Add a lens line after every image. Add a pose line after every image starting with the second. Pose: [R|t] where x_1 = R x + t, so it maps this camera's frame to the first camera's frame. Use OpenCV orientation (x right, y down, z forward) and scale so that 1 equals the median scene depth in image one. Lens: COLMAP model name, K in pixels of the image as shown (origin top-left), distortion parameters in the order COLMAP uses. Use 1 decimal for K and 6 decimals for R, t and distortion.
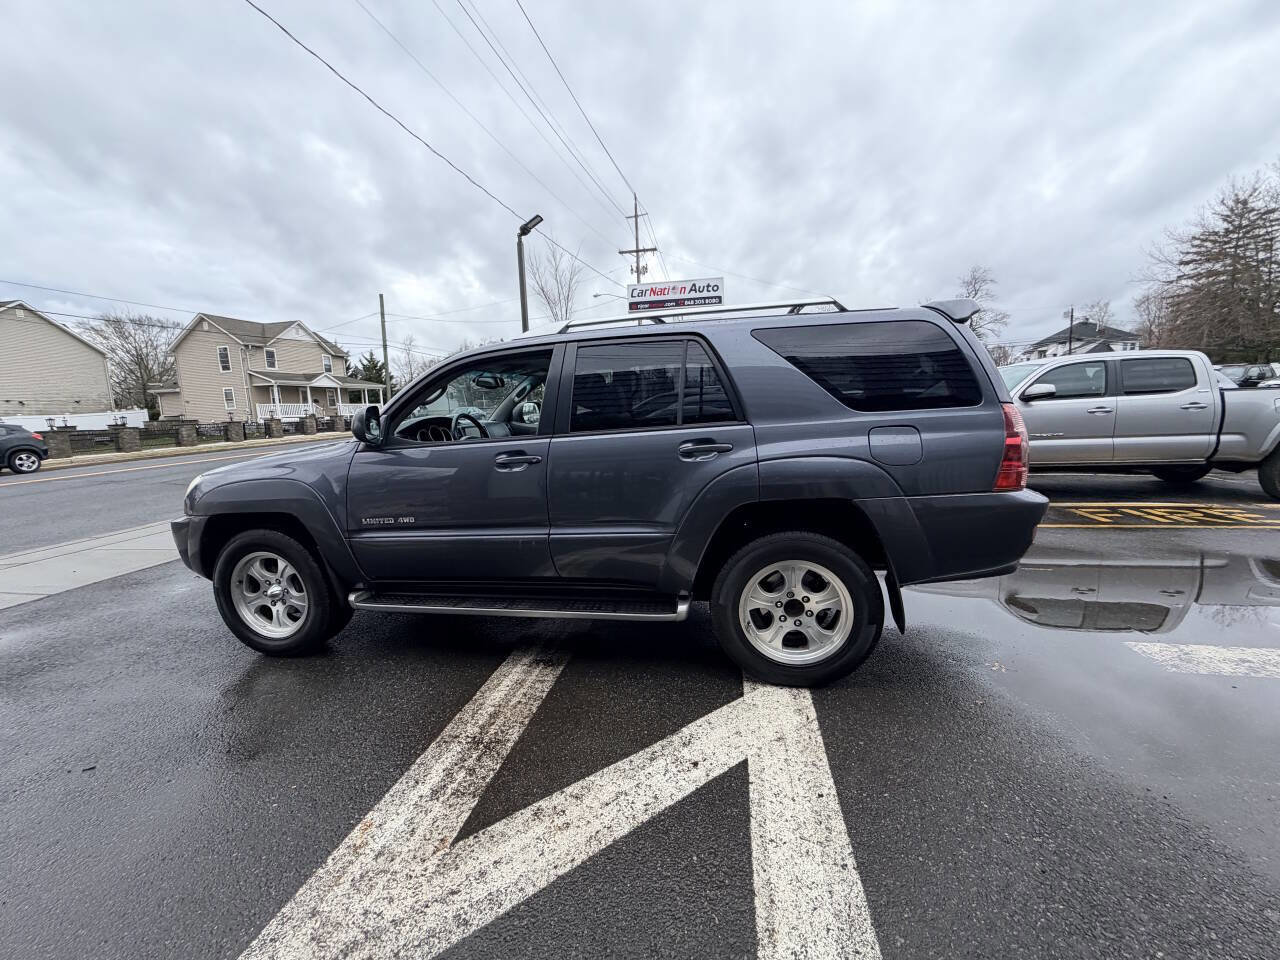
lens RADIAL K [[509.7, 0, 639.4], [0, 509.7, 483.7], [0, 0, 1]] dist [-0.000428, 0.000154]
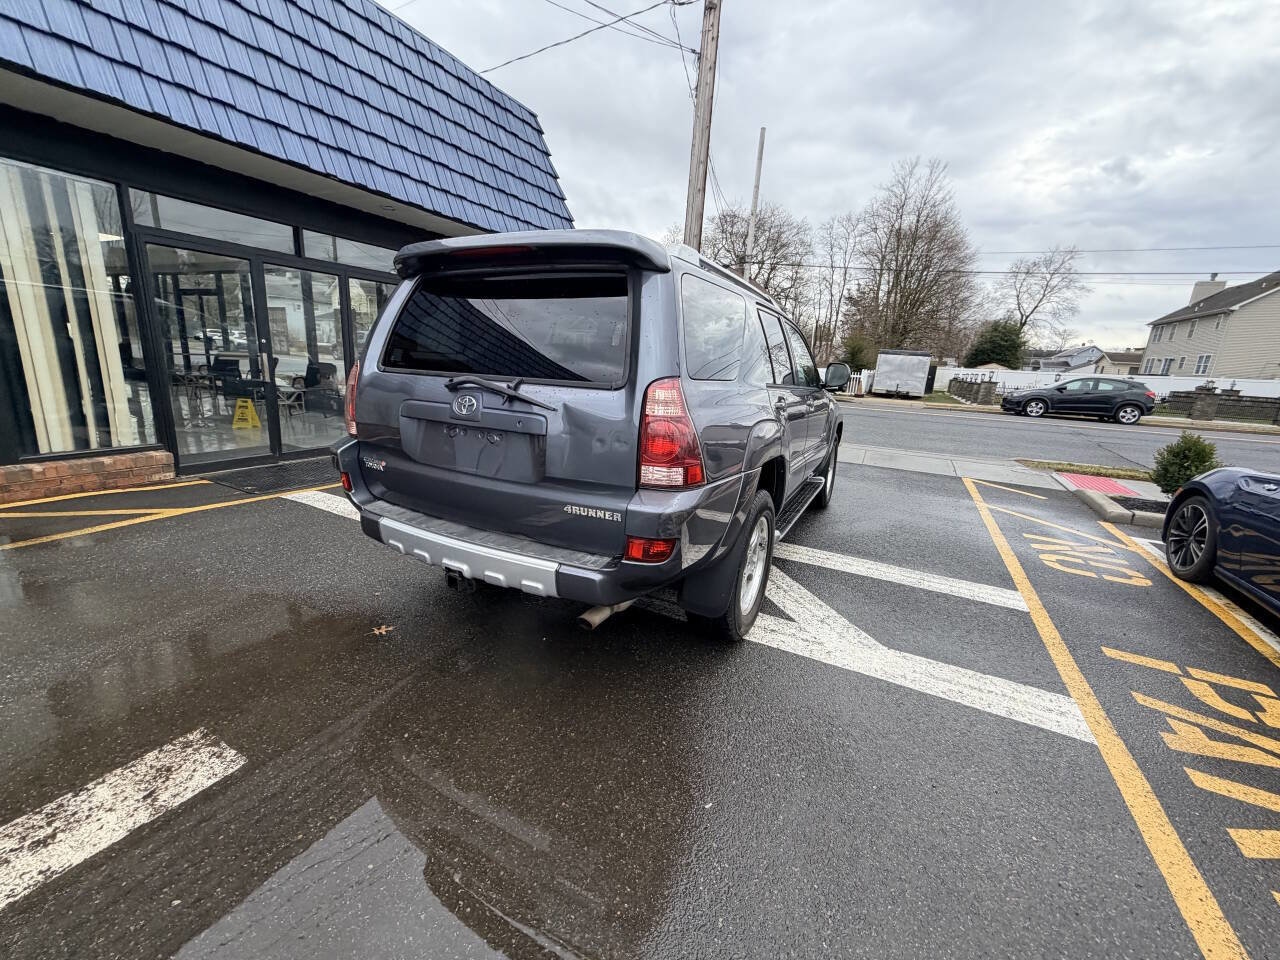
lens RADIAL K [[507.3, 0, 637.4], [0, 507.3, 483.3], [0, 0, 1]] dist [0.000816, -0.000461]
pose [[-0.298751, 0.252282, -0.920381, 1.361864], [-0.189521, 0.929533, 0.316308, -0.305664], [0.935323, 0.268929, -0.229886, 1.579720]]
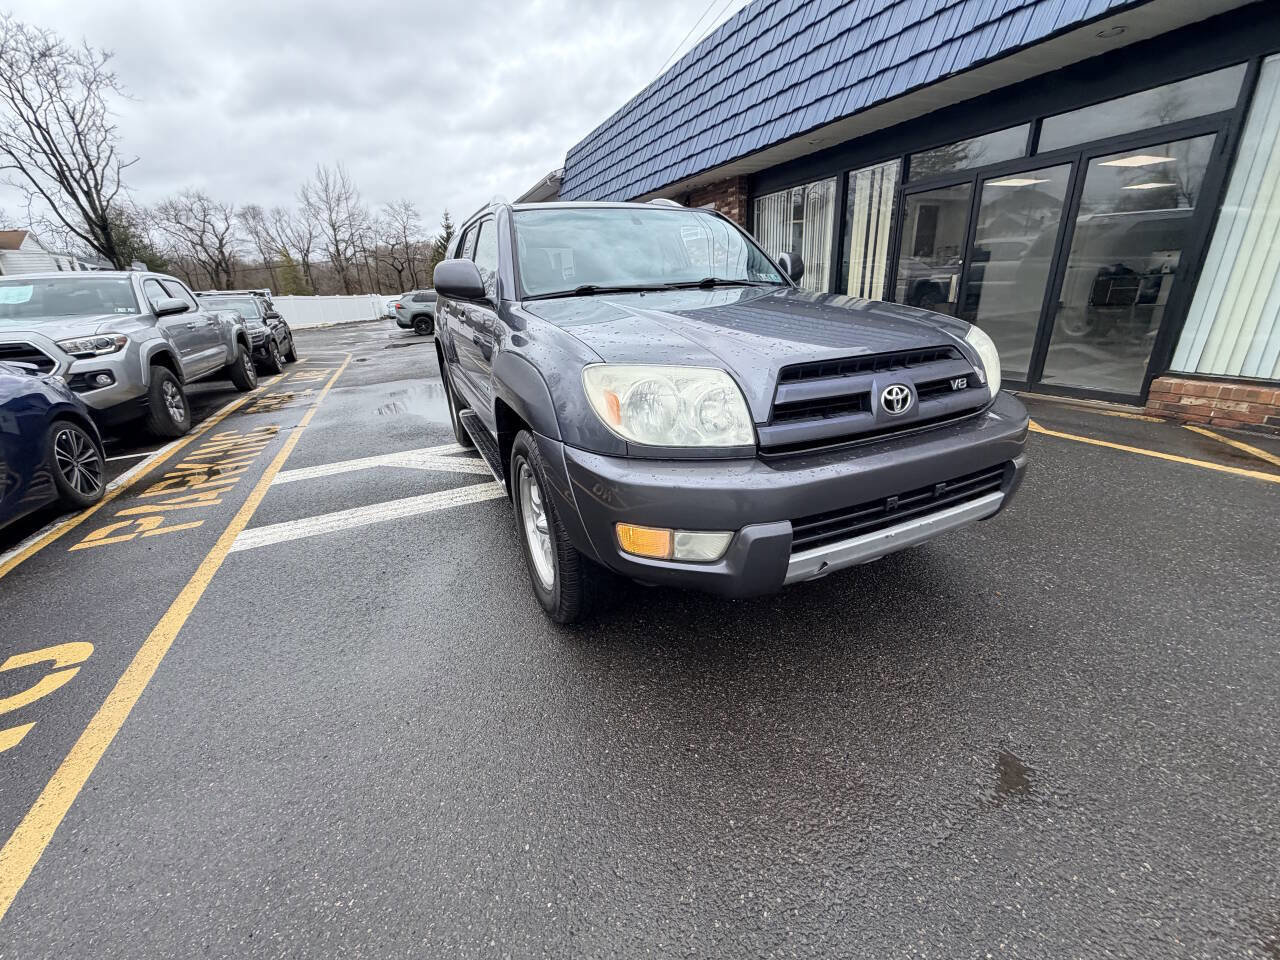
lens RADIAL K [[507.3, 0, 637.4], [0, 507.3, 483.3], [0, 0, 1]] dist [0.000816, -0.000461]
pose [[-0.576238, -0.231735, 0.783740, -1.365711], [0.198587, 0.890519, 0.409316, -0.222736], [-0.792788, 0.391505, -0.467131, 2.025577]]
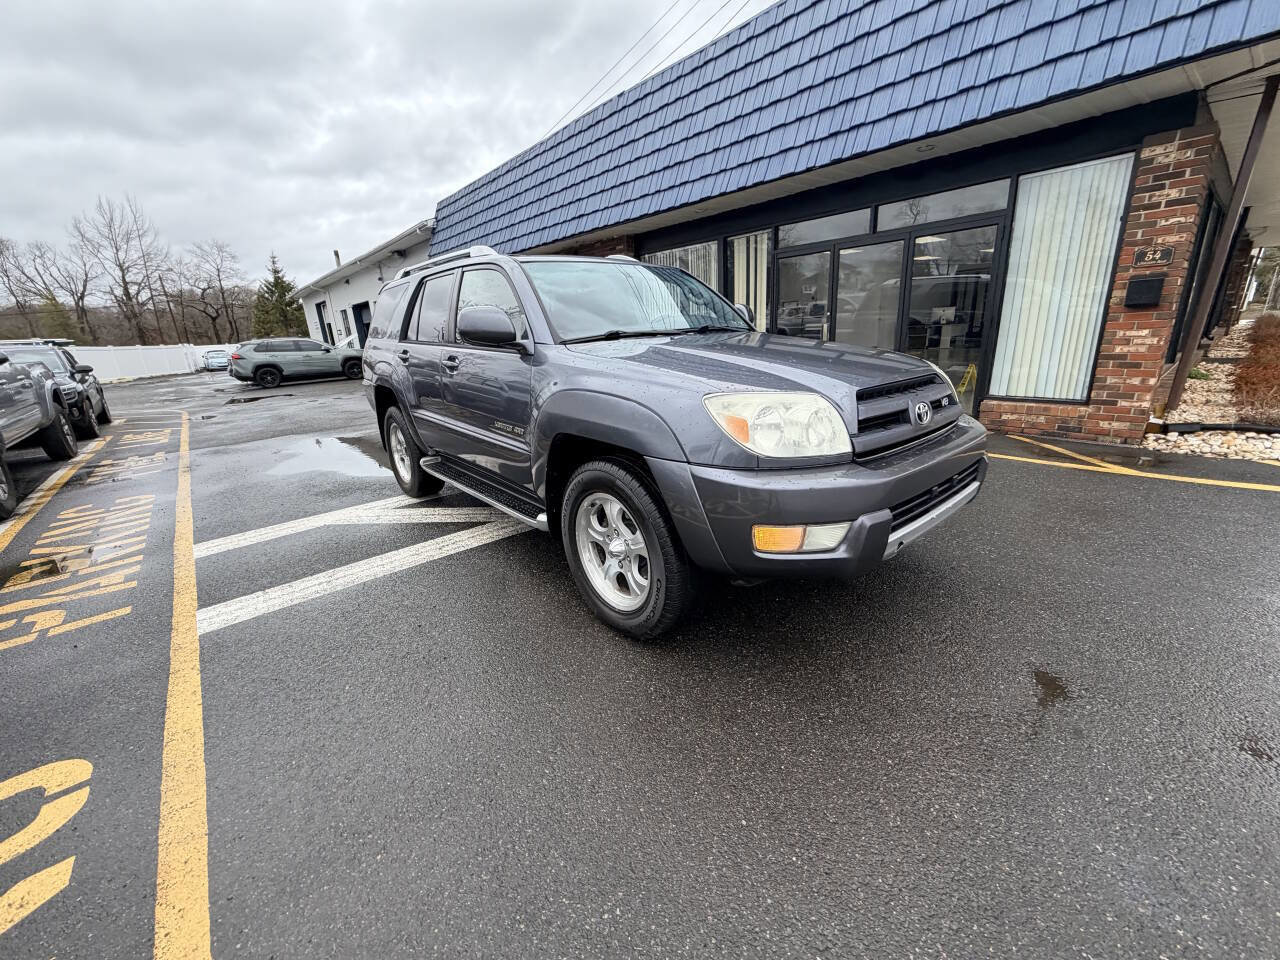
lens RADIAL K [[509.7, 0, 639.4], [0, 509.7, 483.7], [0, 0, 1]] dist [-0.000428, 0.000154]
pose [[-0.774239, -0.110574, 0.623159, -1.218749], [0.176721, 0.907686, 0.380625, -0.282057], [-0.607720, 0.404820, -0.683225, 2.303325]]
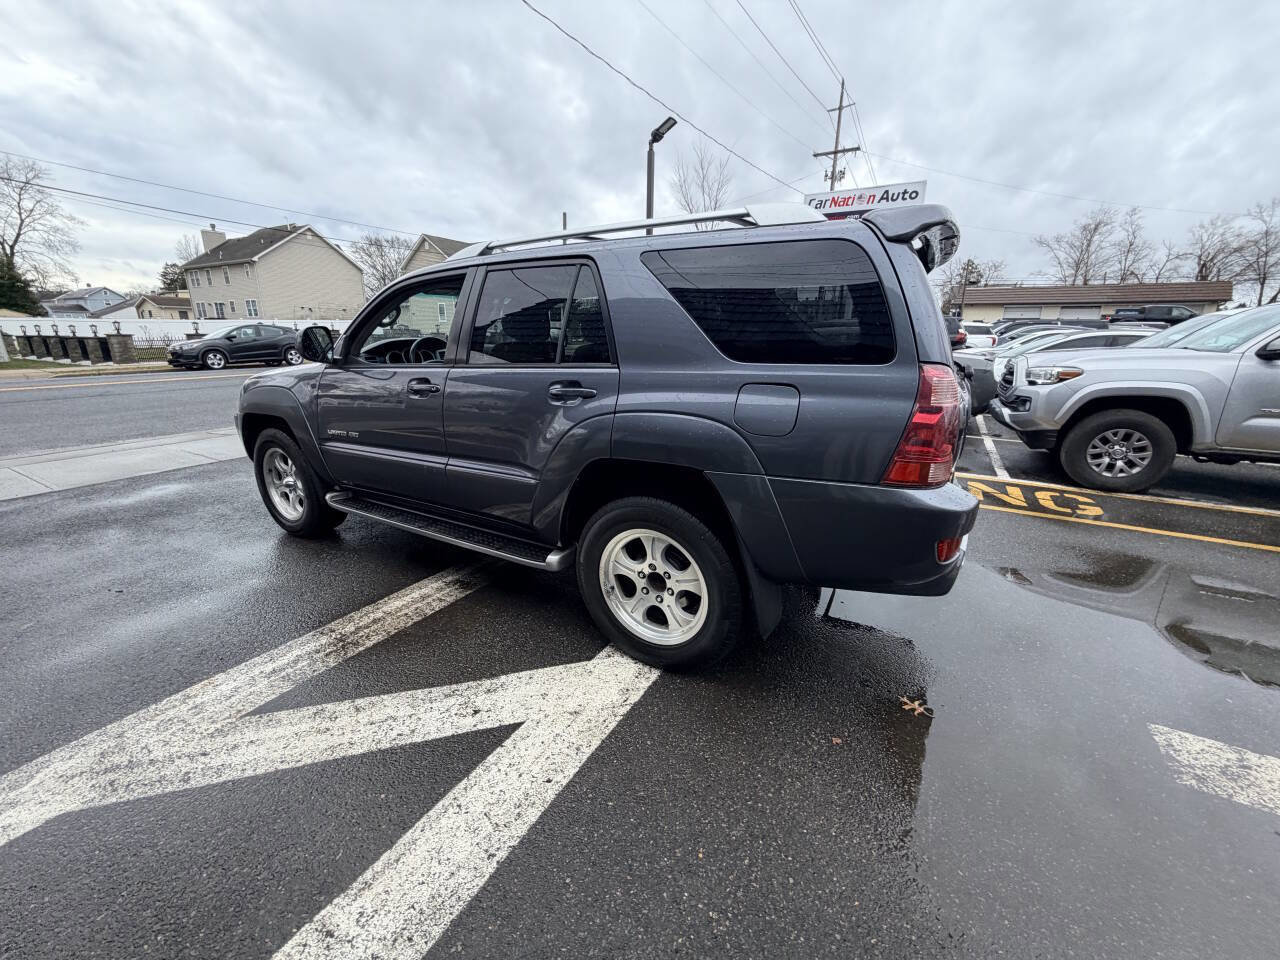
lens RADIAL K [[509.7, 0, 639.4], [0, 509.7, 483.7], [0, 0, 1]] dist [-0.000428, 0.000154]
pose [[0.939694, 0.140223, -0.311949, 0.490648], [-0.095327, 0.983327, 0.154857, -0.055311], [0.328462, -0.115781, 0.937394, 0.165167]]
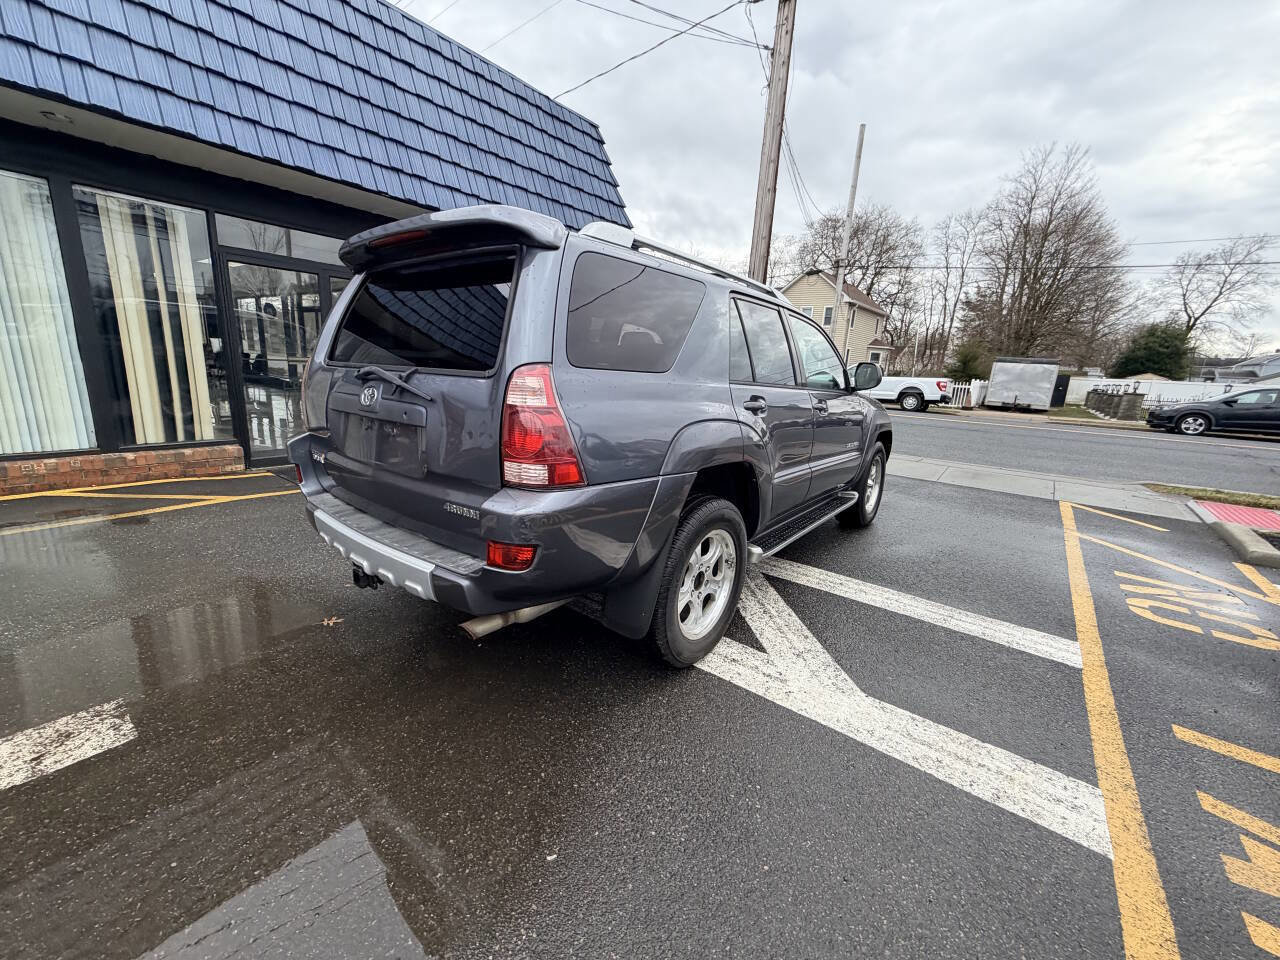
lens RADIAL K [[507.3, 0, 637.4], [0, 507.3, 483.3], [0, 0, 1]] dist [0.000816, -0.000461]
pose [[-0.468376, 0.218412, -0.856107, 1.191306], [-0.168176, 0.929209, 0.329071, -0.316737], [0.867376, 0.298106, -0.398488, 1.801482]]
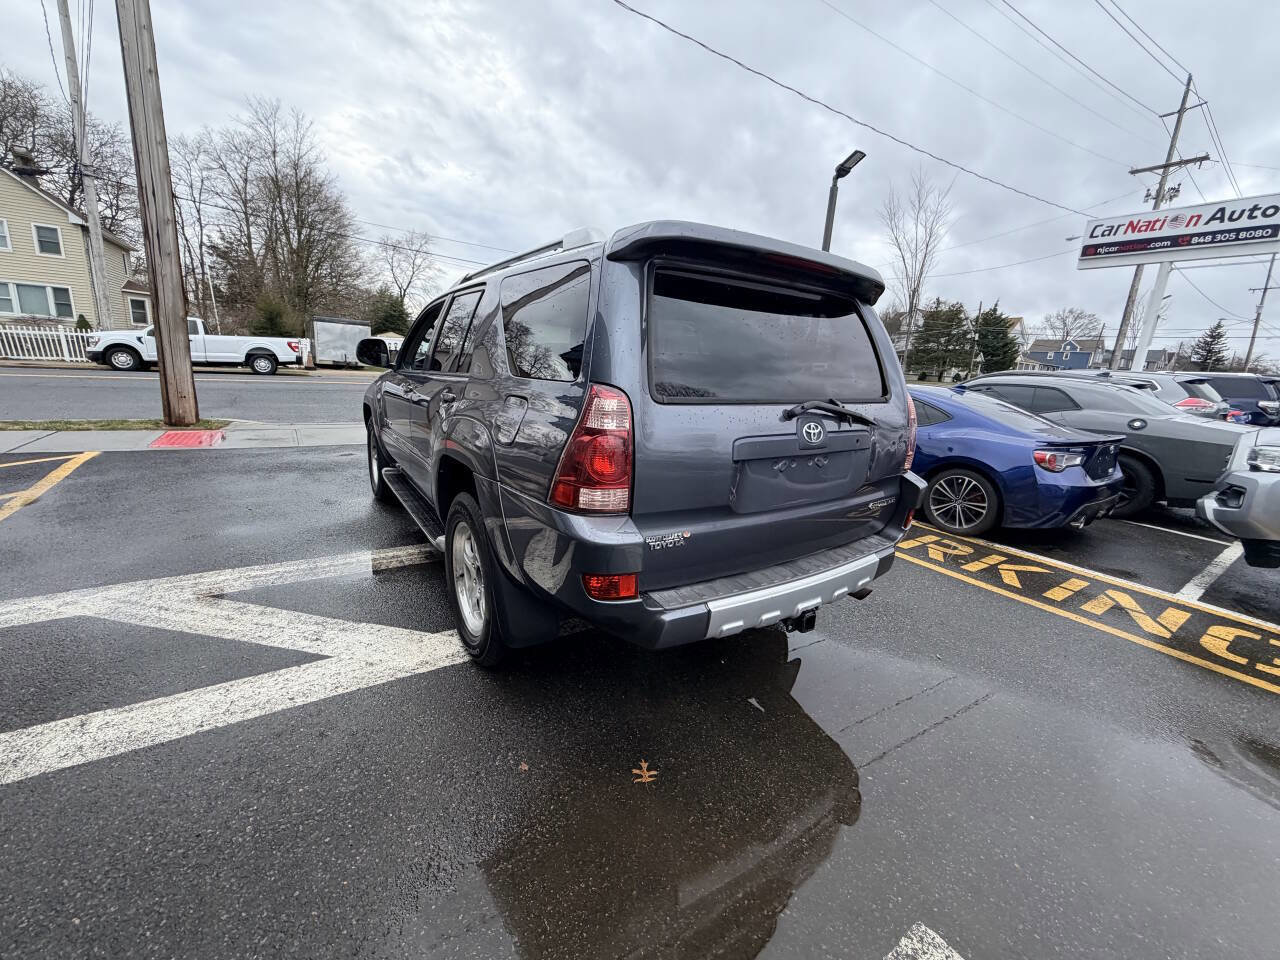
lens RADIAL K [[508.2, 0, 633.9], [0, 508.2, 481.7], [0, 0, 1]] dist [0.000663, -0.000298]
pose [[0.692155, 0.246738, -0.678264, 1.039339], [-0.198699, 0.968579, 0.149579, -0.119782], [0.693859, 0.031239, 0.719433, 0.475739]]
